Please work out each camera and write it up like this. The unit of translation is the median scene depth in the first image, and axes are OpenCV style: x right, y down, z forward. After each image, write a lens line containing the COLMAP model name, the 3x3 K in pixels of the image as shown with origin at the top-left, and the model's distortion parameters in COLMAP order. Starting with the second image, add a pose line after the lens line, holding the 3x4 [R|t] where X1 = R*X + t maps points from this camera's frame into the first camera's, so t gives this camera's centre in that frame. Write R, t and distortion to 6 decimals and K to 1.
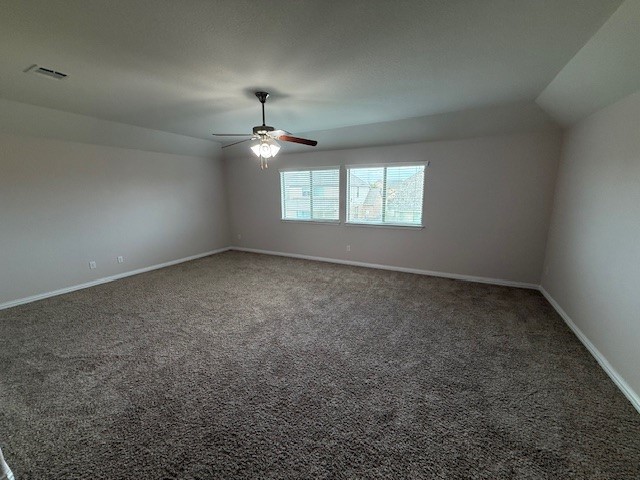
lens RADIAL K [[256.2, 0, 319.4], [0, 256.2, 240.3], [0, 0, 1]] dist [0.001408, -0.000245]
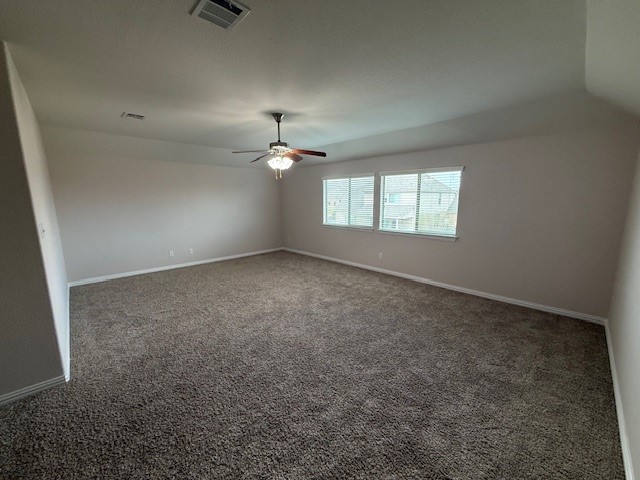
lens RADIAL K [[256.2, 0, 318.1], [0, 256.2, 241.0], [0, 0, 1]] dist [0.001408, -0.000245]
pose [[0.950185, 0.056444, -0.306534, 0.295415], [-0.062780, 0.997968, -0.010842, -0.000900], [0.305299, 0.029546, 0.951798, -0.024946]]
